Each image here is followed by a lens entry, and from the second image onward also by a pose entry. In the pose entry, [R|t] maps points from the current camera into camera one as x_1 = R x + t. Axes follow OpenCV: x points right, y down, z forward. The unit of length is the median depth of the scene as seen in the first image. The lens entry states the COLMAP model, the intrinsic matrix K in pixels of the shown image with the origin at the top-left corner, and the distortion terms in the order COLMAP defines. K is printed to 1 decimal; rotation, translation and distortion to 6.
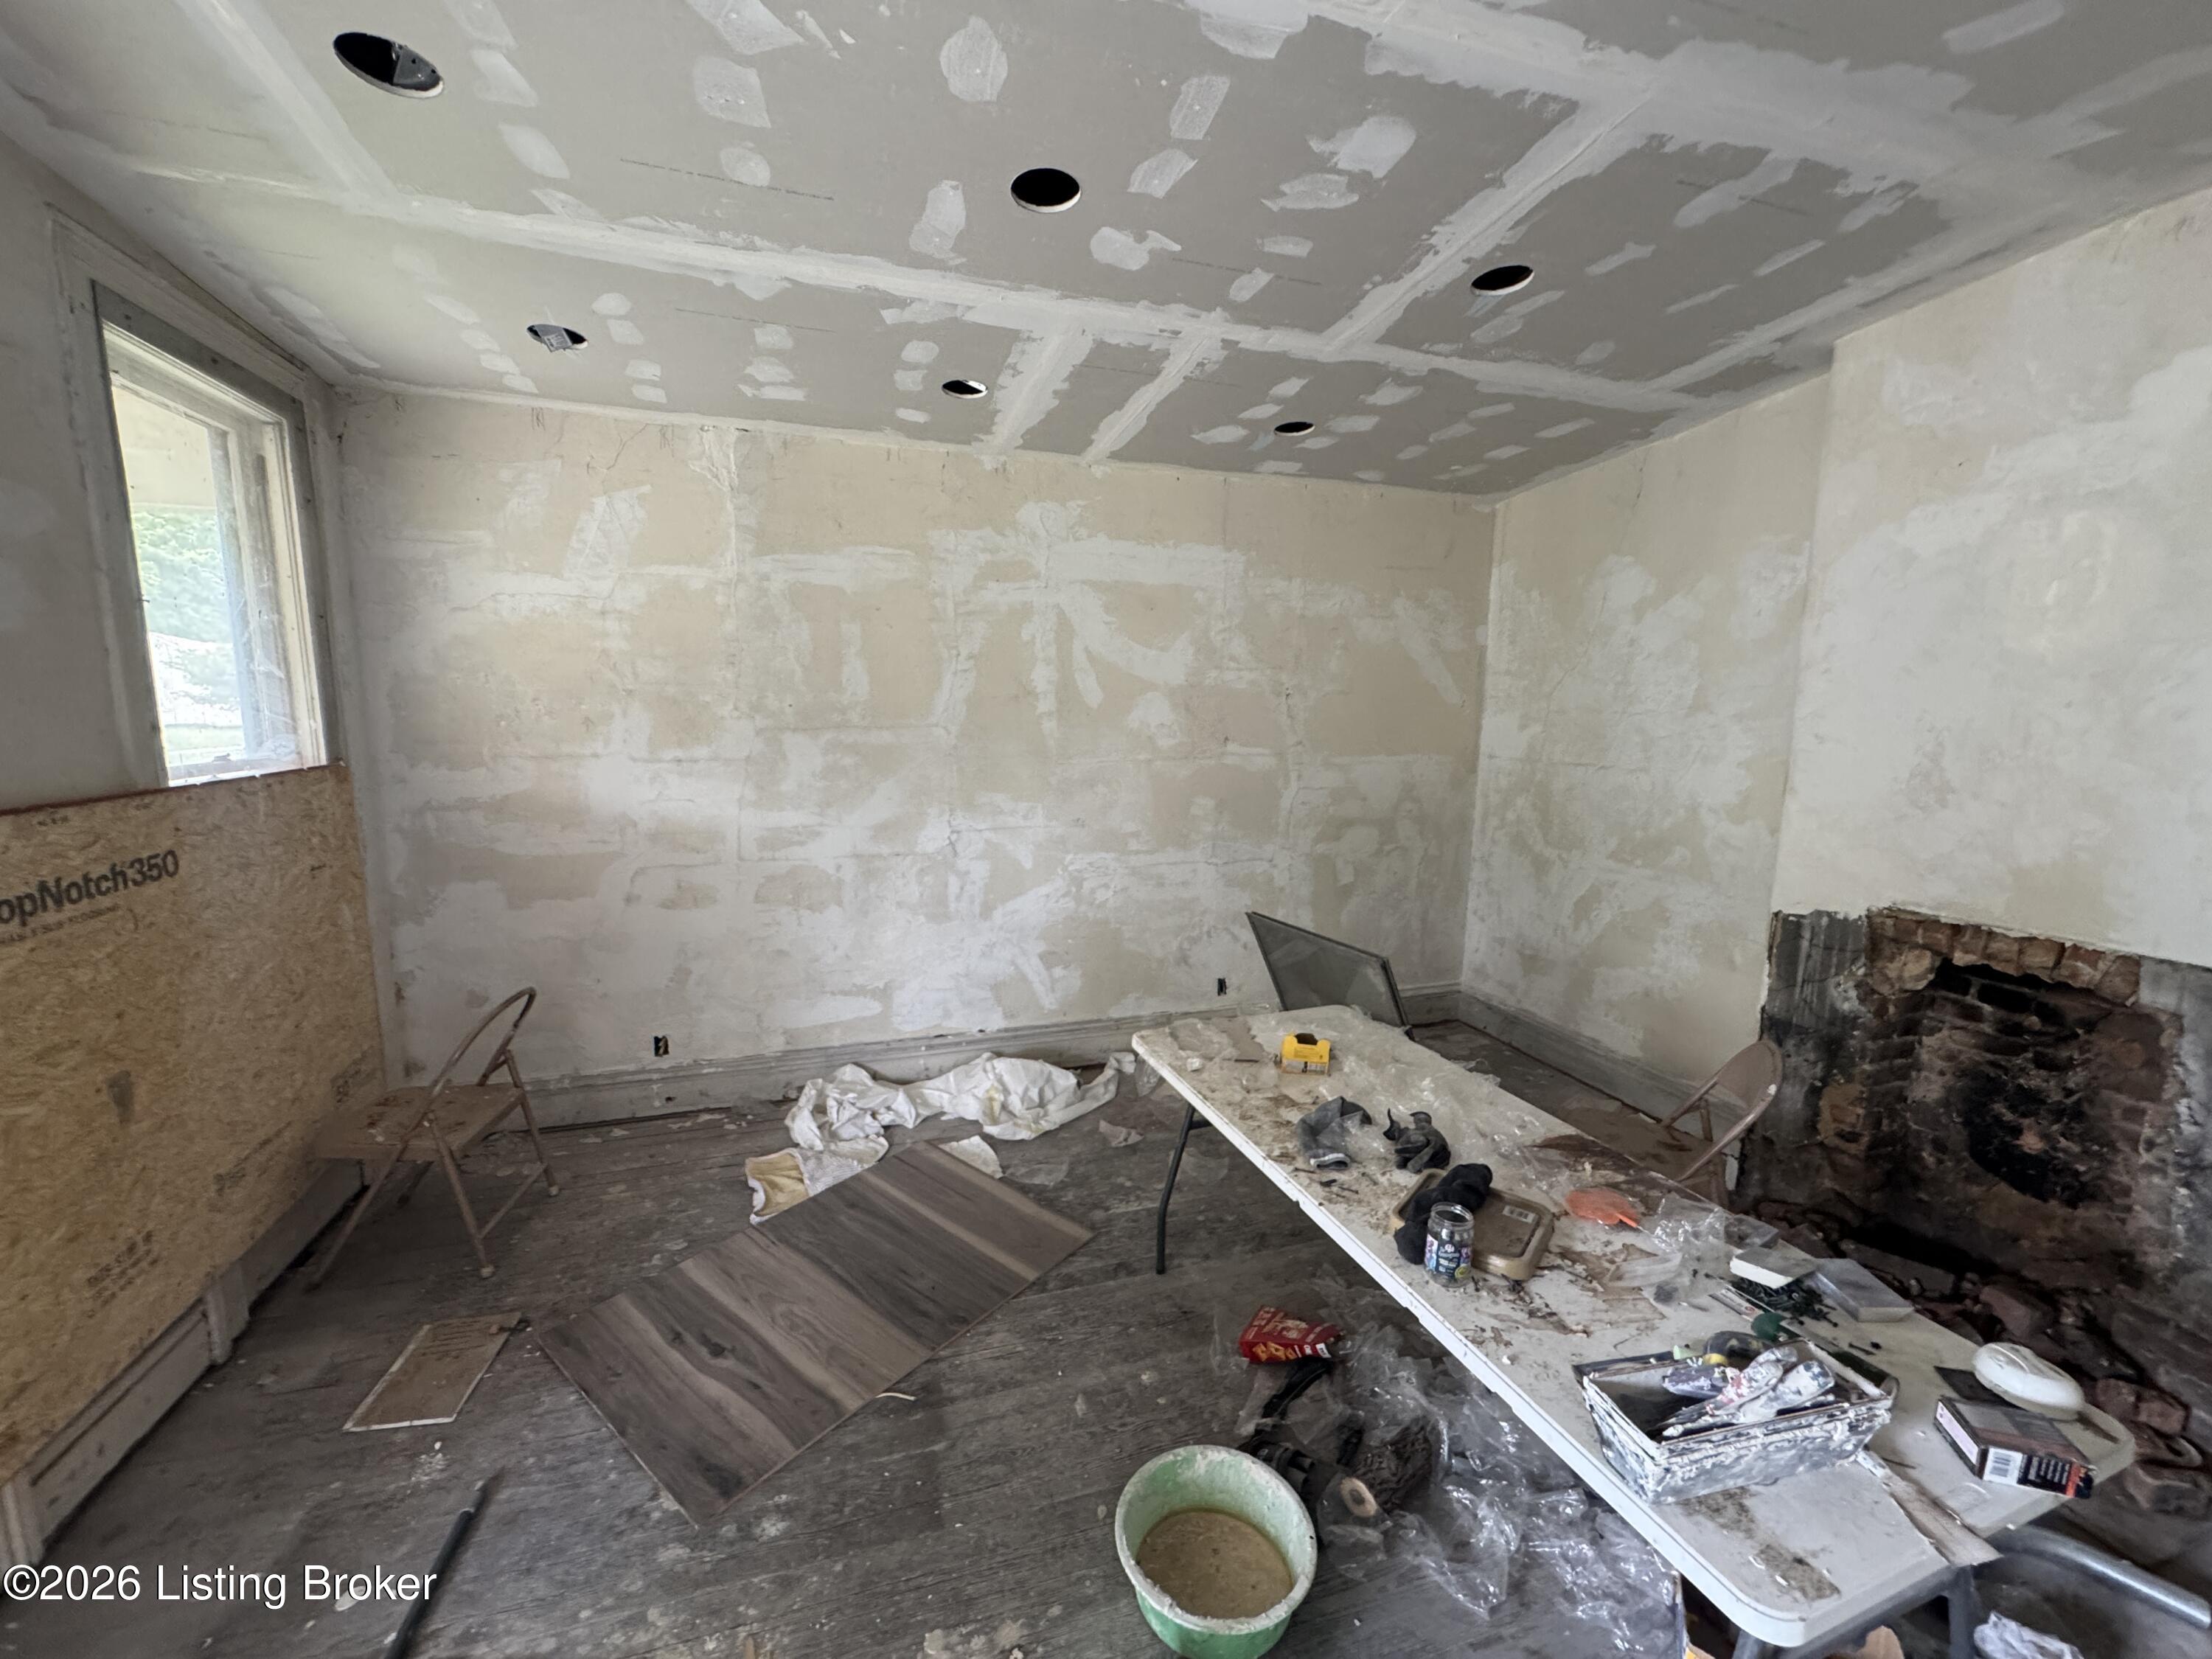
lens RADIAL K [[882.1, 0, 1105.1], [0, 882.1, 824.7], [0, 0, 1]] dist [-0.002129, 0.000156]
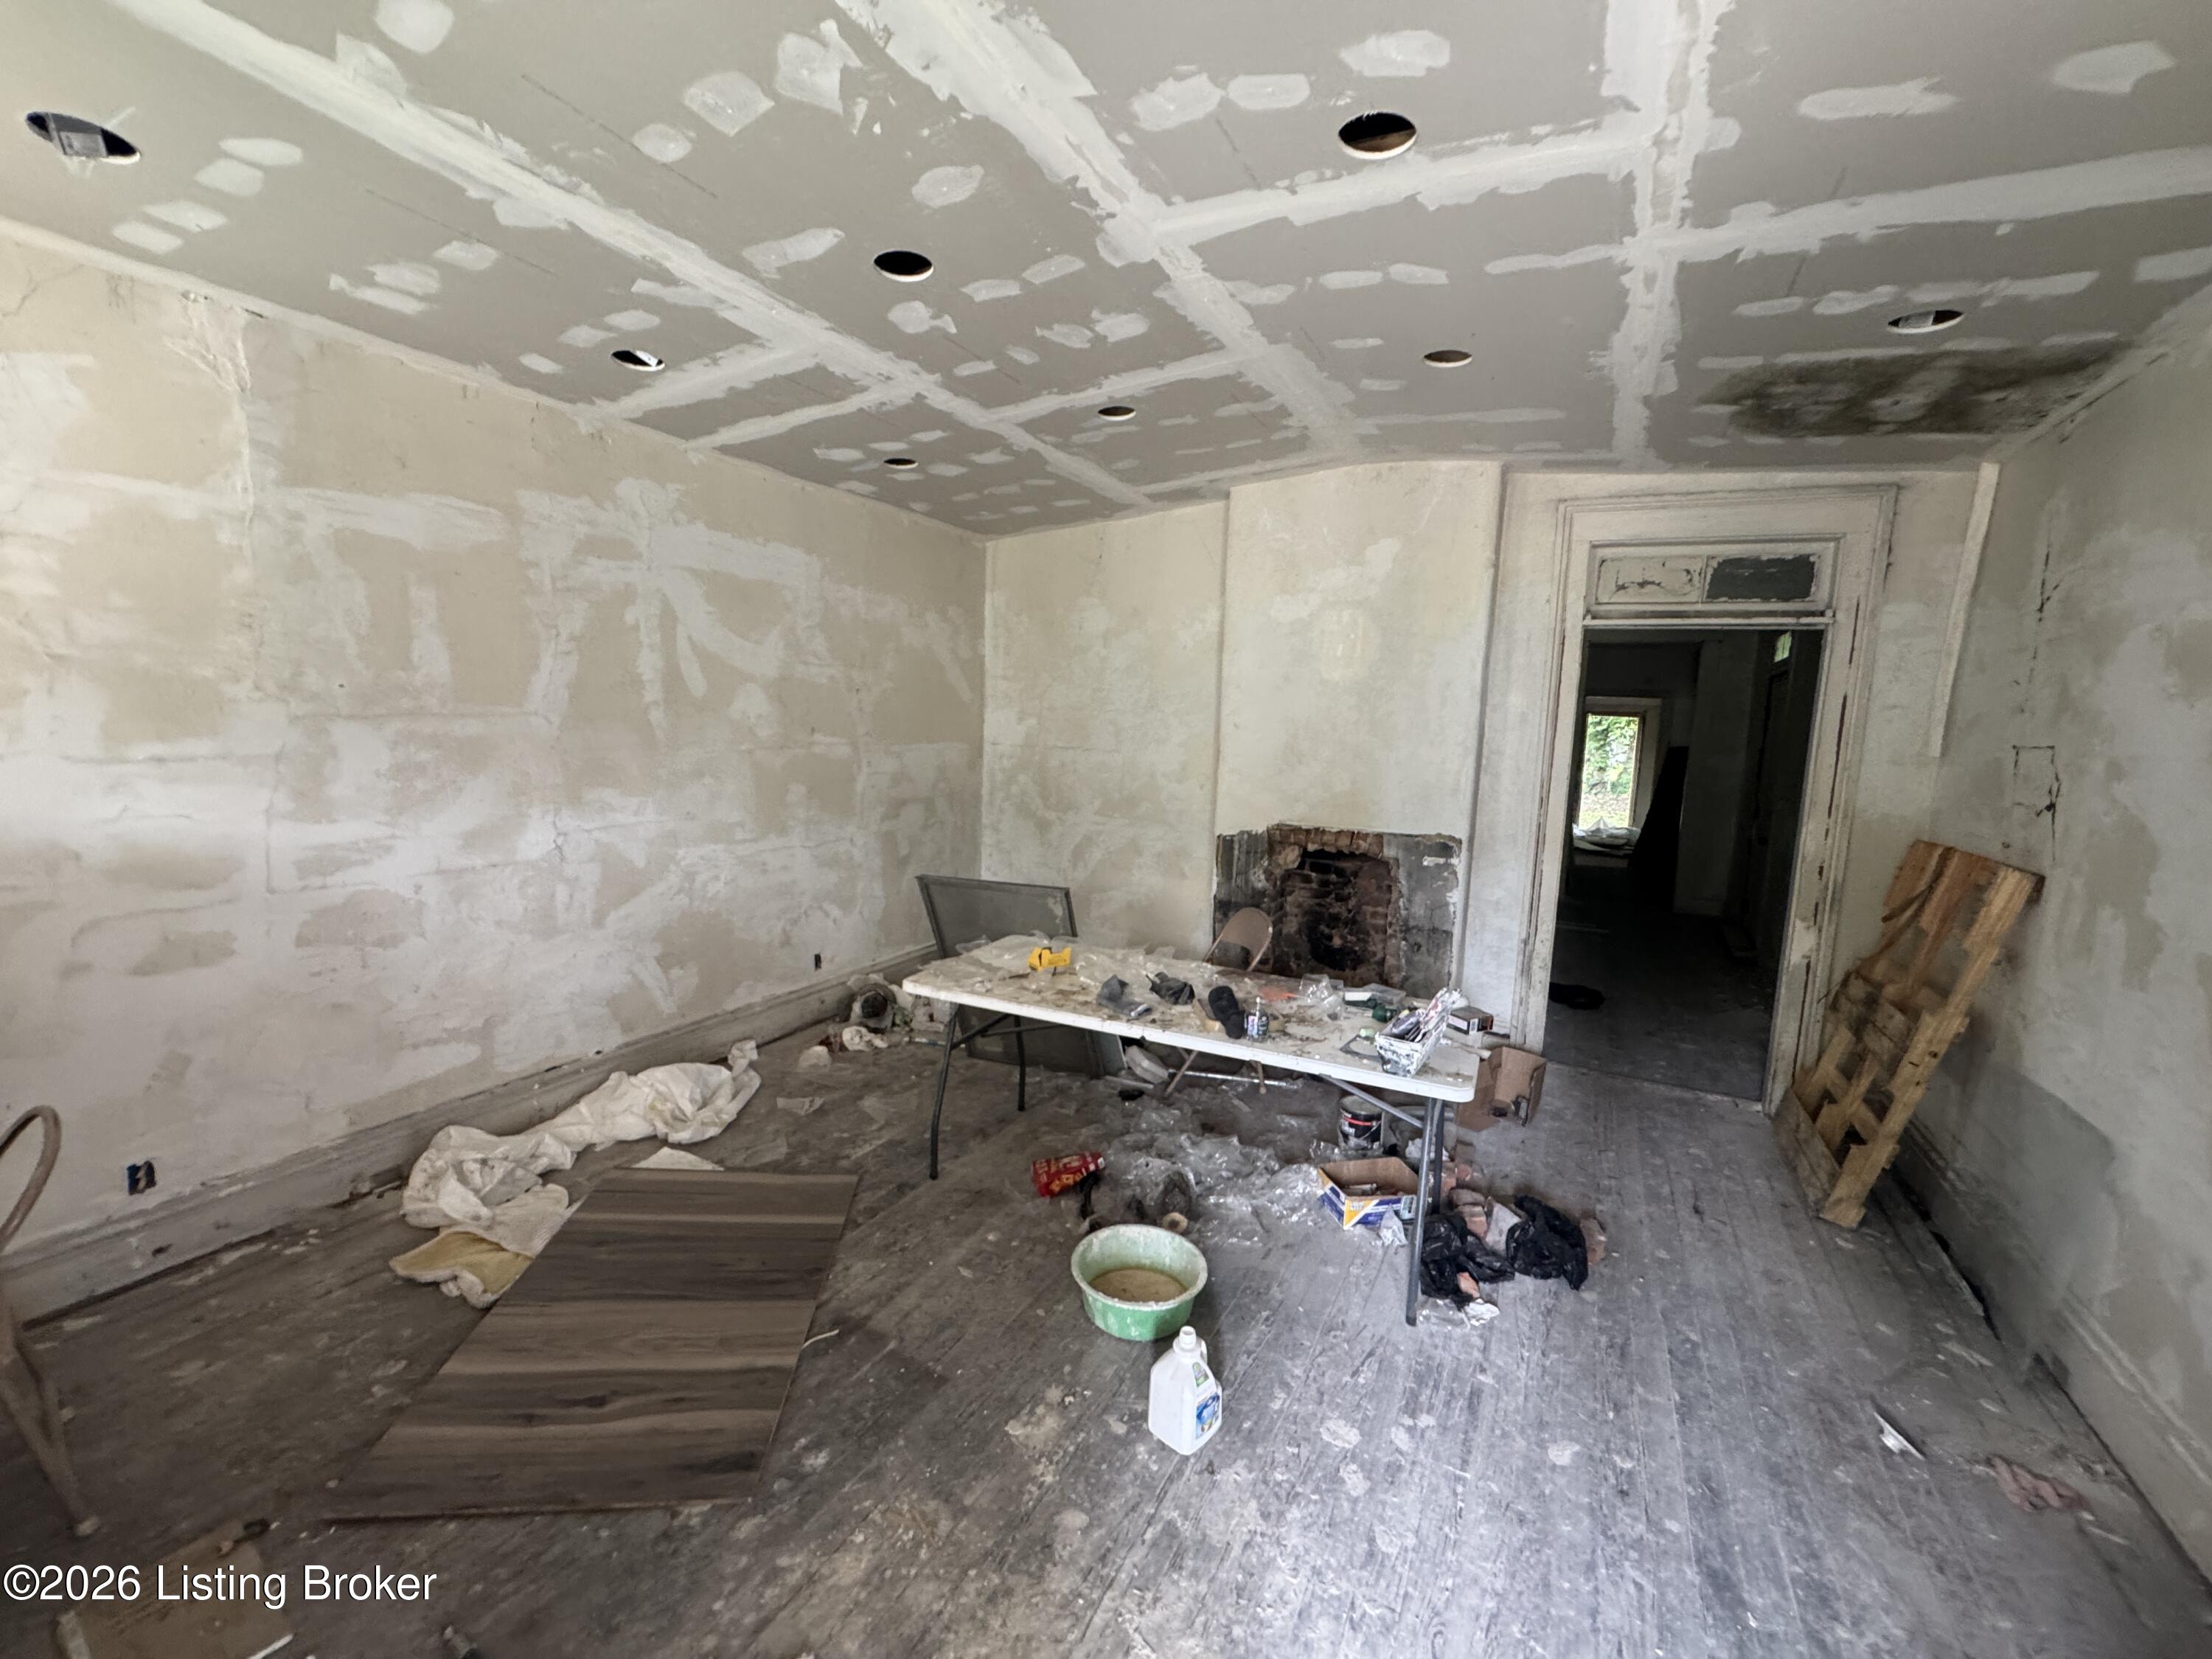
lens RADIAL K [[882.1, 0, 1100.9], [0, 882.1, 824.5], [0, 0, 1]] dist [-0.002129, 0.000156]
pose [[0.722478, -0.075583, 0.687250, -0.447685], [0.072494, 0.996809, 0.033418, 0.009204], [-0.687583, 0.025678, 0.725652, -0.019481]]
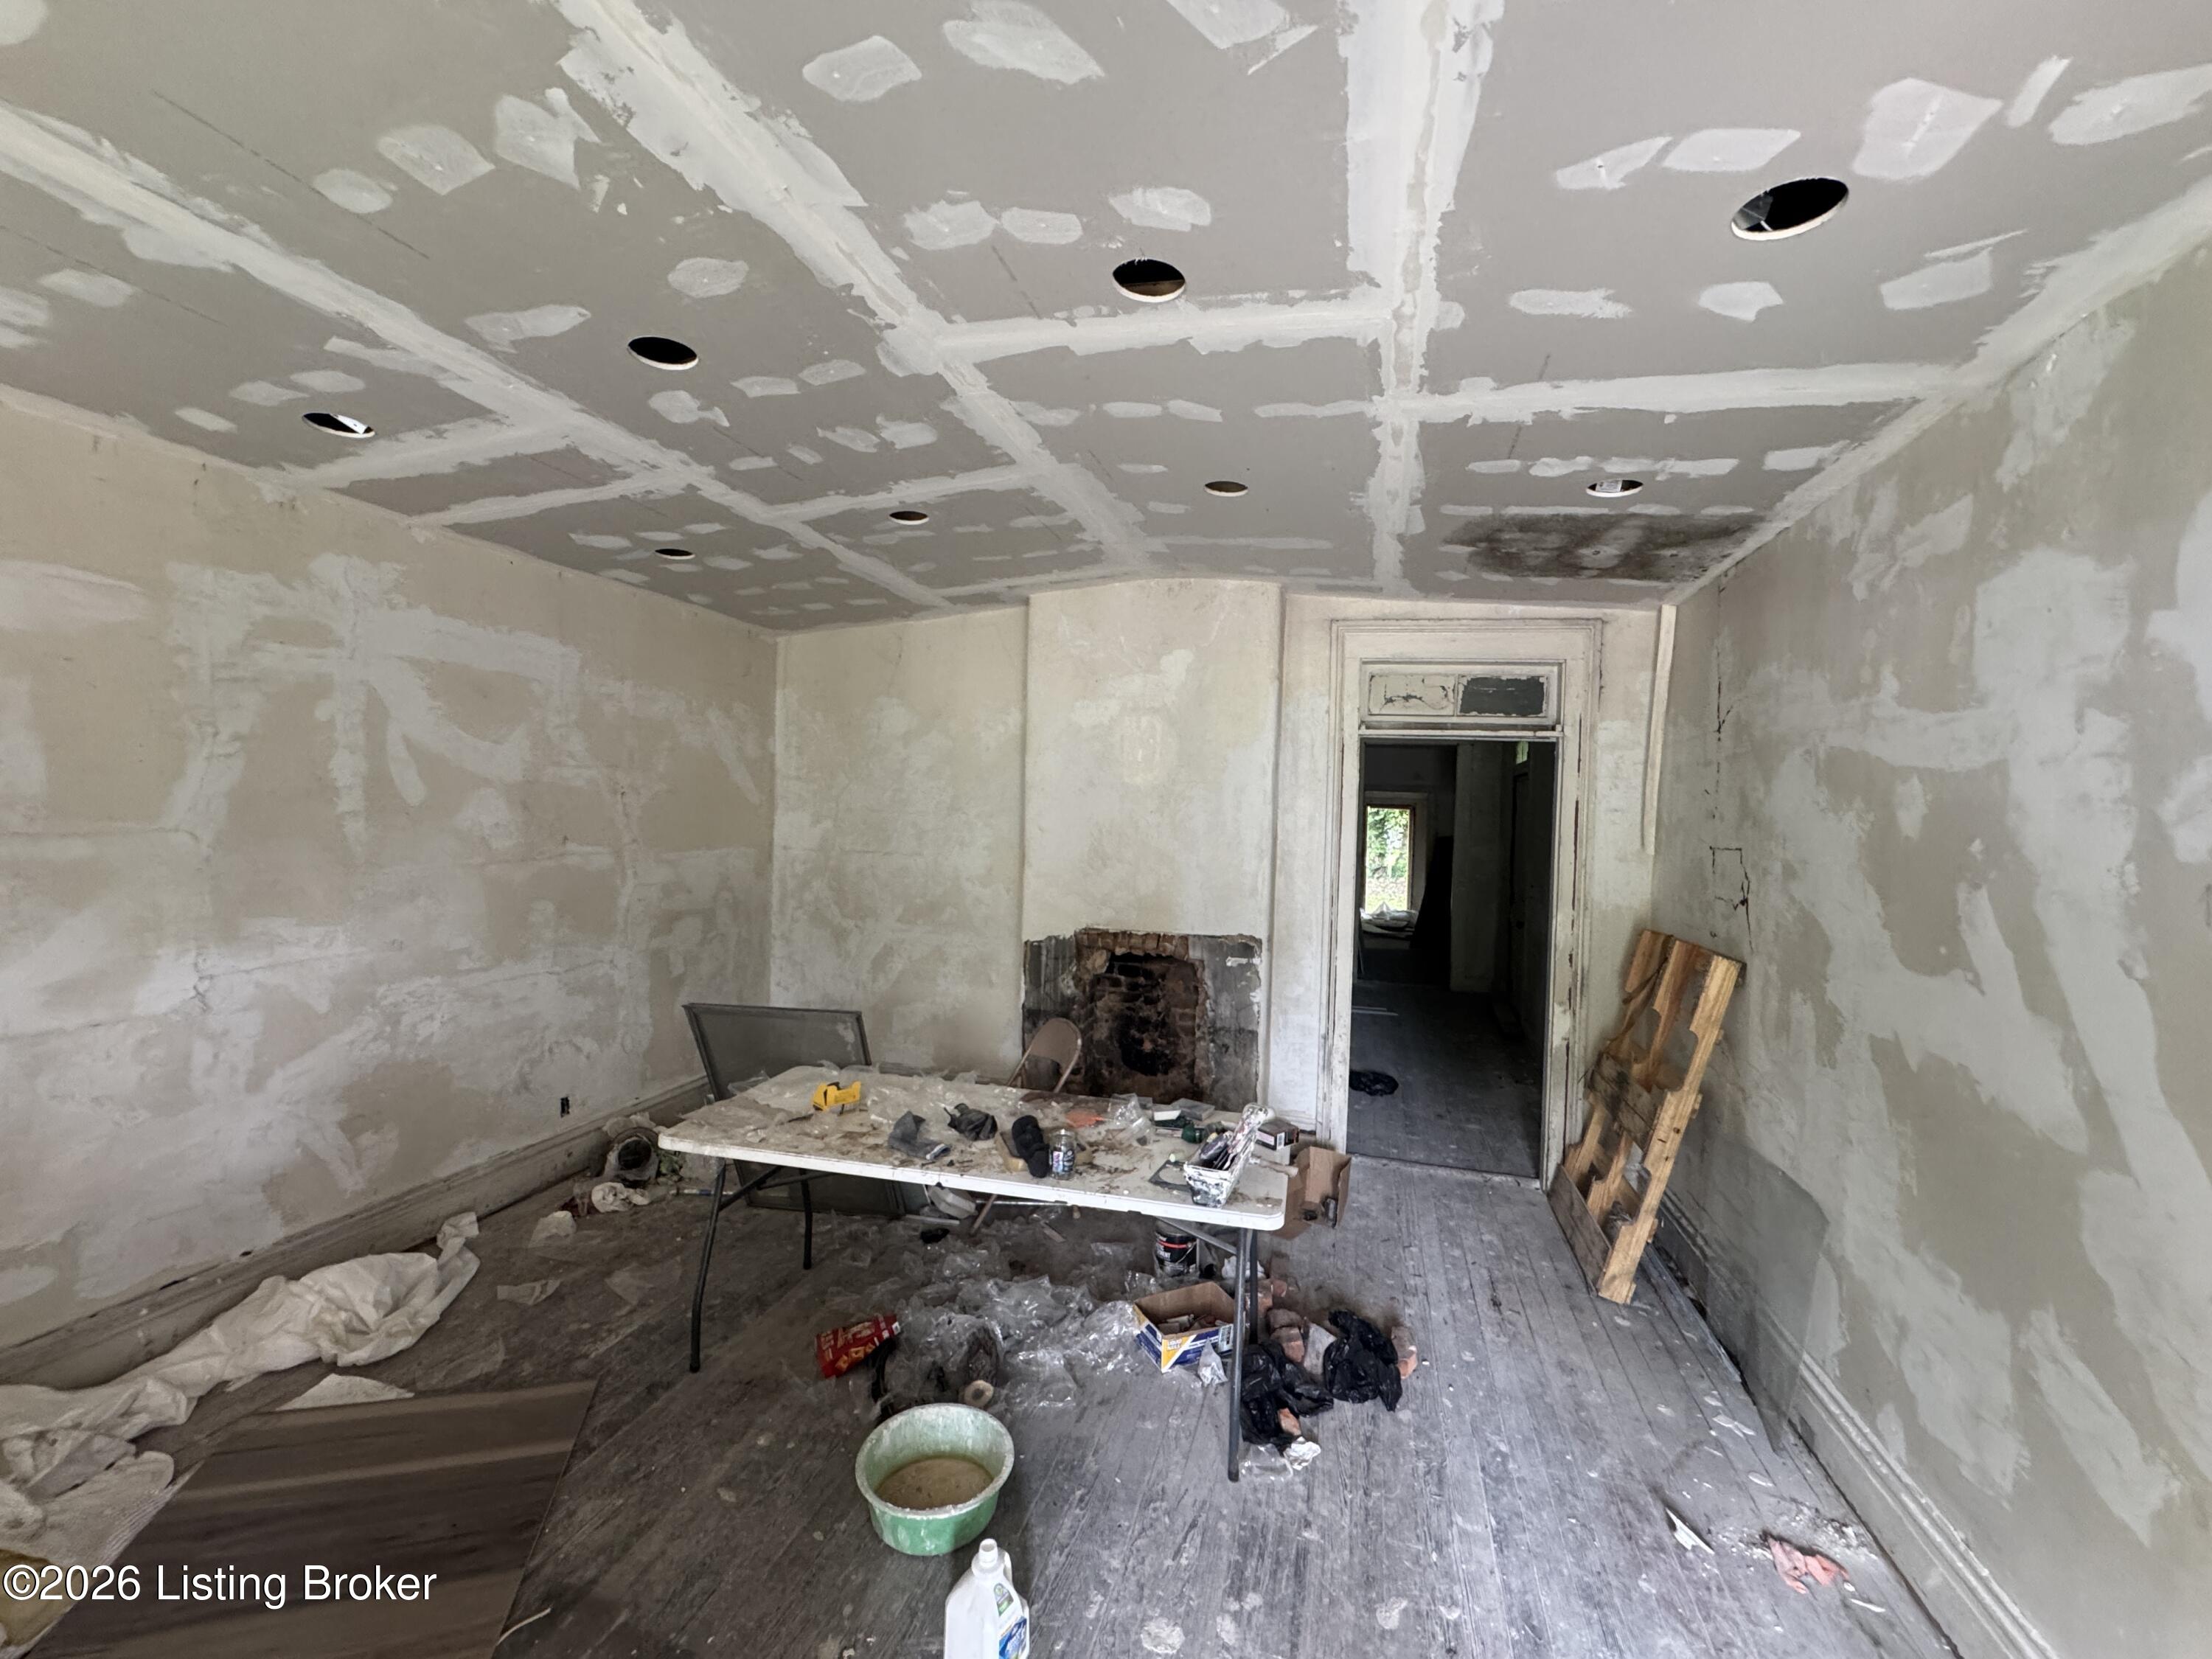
lens RADIAL K [[882.1, 0, 1101.5], [0, 882.1, 824.4], [0, 0, 1]] dist [-0.002129, 0.000156]
pose [[0.562969, -0.011534, 0.826398, -0.404202], [0.093640, 0.994354, -0.049912, -0.014085], [-0.821156, 0.105483, 0.560871, -0.006698]]
